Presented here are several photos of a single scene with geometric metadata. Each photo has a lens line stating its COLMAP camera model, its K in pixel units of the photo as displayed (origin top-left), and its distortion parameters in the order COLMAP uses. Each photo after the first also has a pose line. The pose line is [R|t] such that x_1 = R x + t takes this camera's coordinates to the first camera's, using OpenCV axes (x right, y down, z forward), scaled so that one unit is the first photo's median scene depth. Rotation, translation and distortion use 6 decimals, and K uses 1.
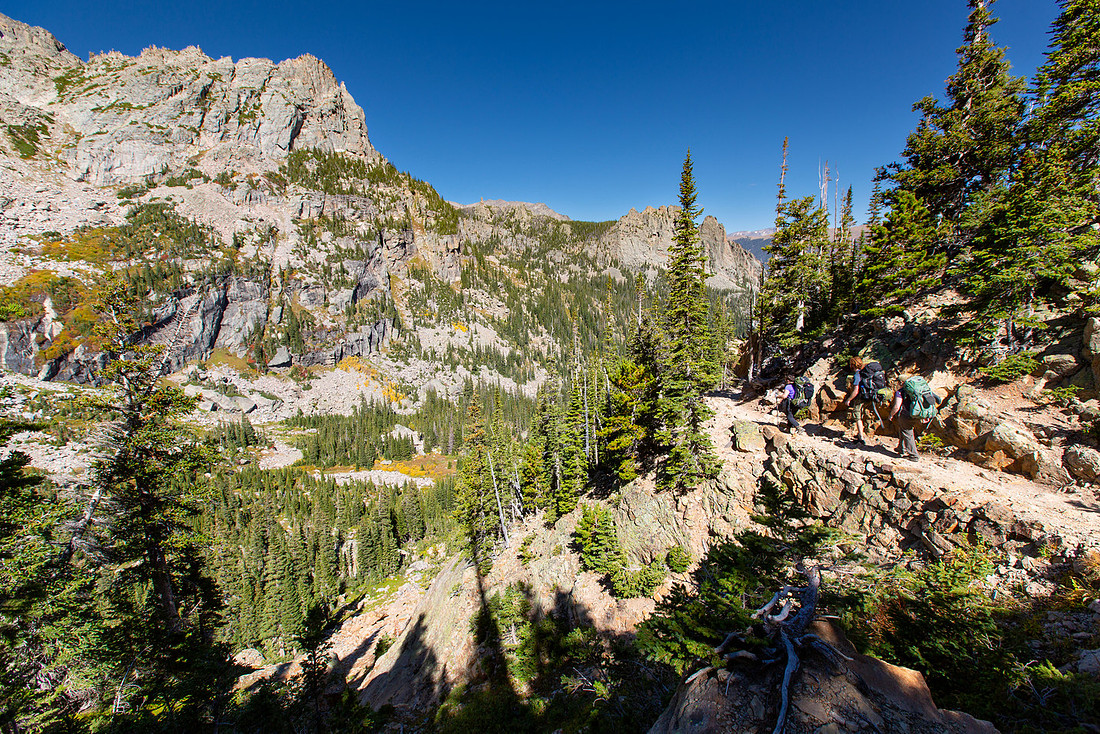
lens RADIAL K [[486.6, 0, 551.0], [0, 486.6, 365.2], [0, 0, 1]] dist [0.005175, -0.001906]
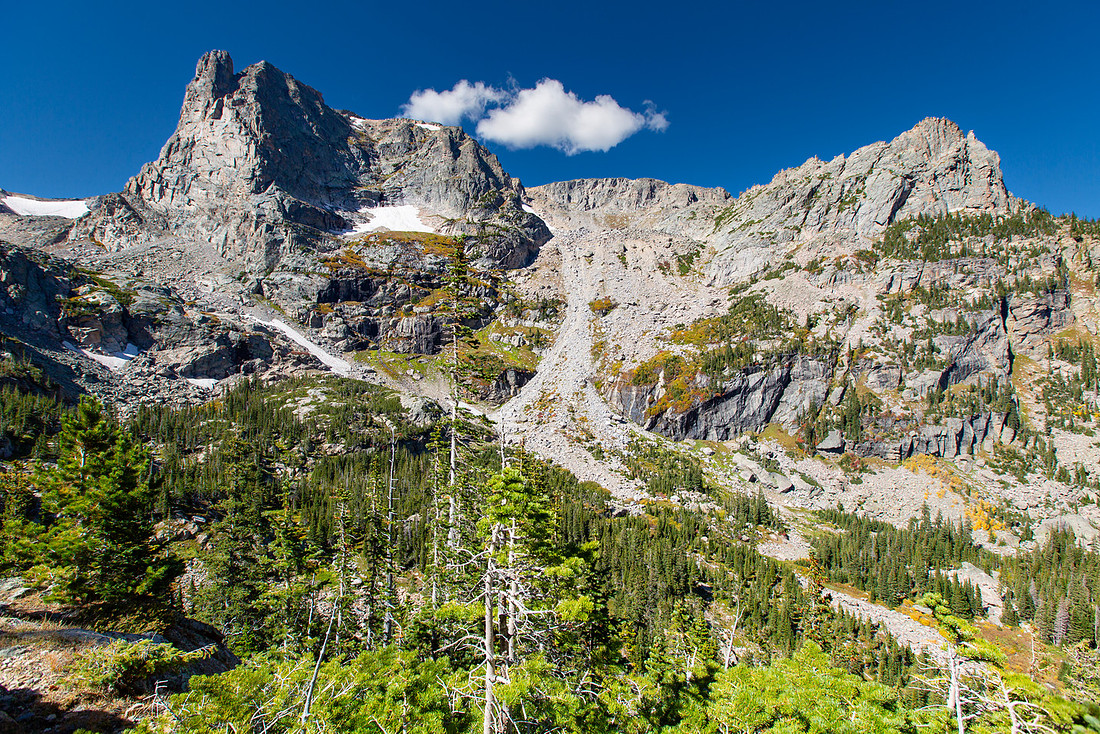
lens RADIAL K [[486.6, 0, 547.0], [0, 486.6, 364.7], [0, 0, 1]] dist [0.005175, -0.001906]
pose [[0.426787, 0.006853, -0.904326, 0.035588], [-0.167096, 0.983351, -0.071407, -0.002710], [0.888781, 0.181585, 0.420827, 0.097178]]
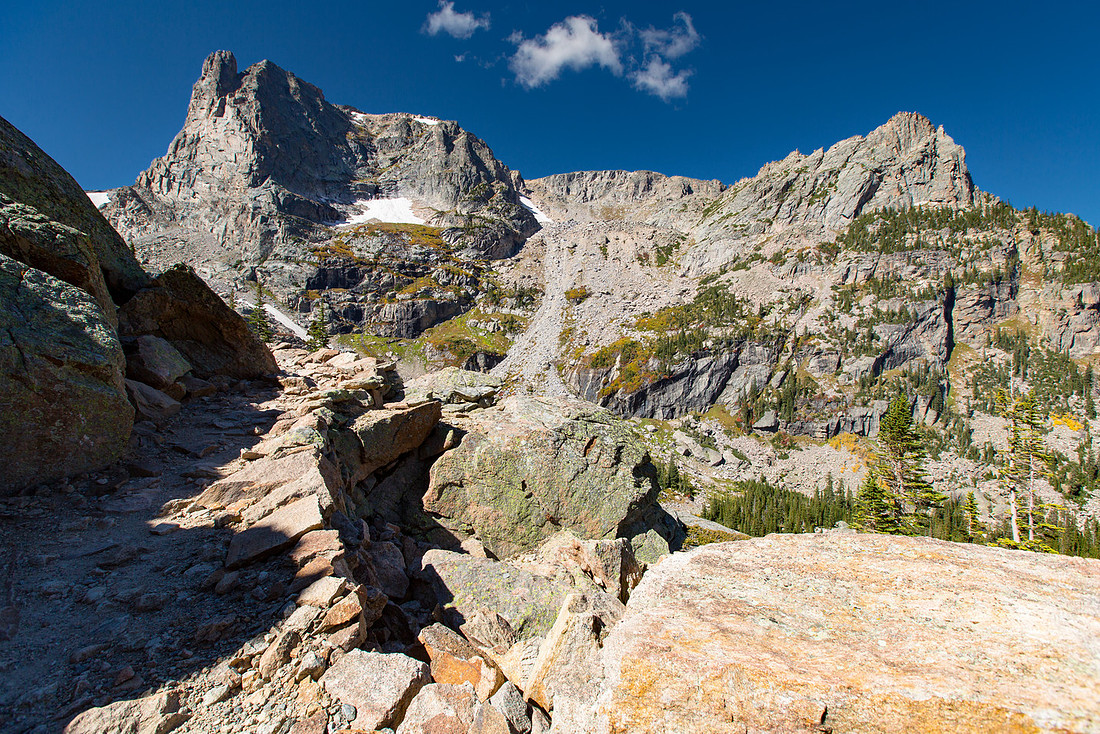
lens RADIAL K [[486.6, 0, 548.5], [0, 486.6, 365.8], [0, 0, 1]] dist [0.005175, -0.001906]
pose [[0.397107, 0.028527, -0.917329, 0.140942], [-0.180604, 0.982402, -0.047632, 0.000739], [0.899827, 0.184589, 0.395271, 0.165426]]
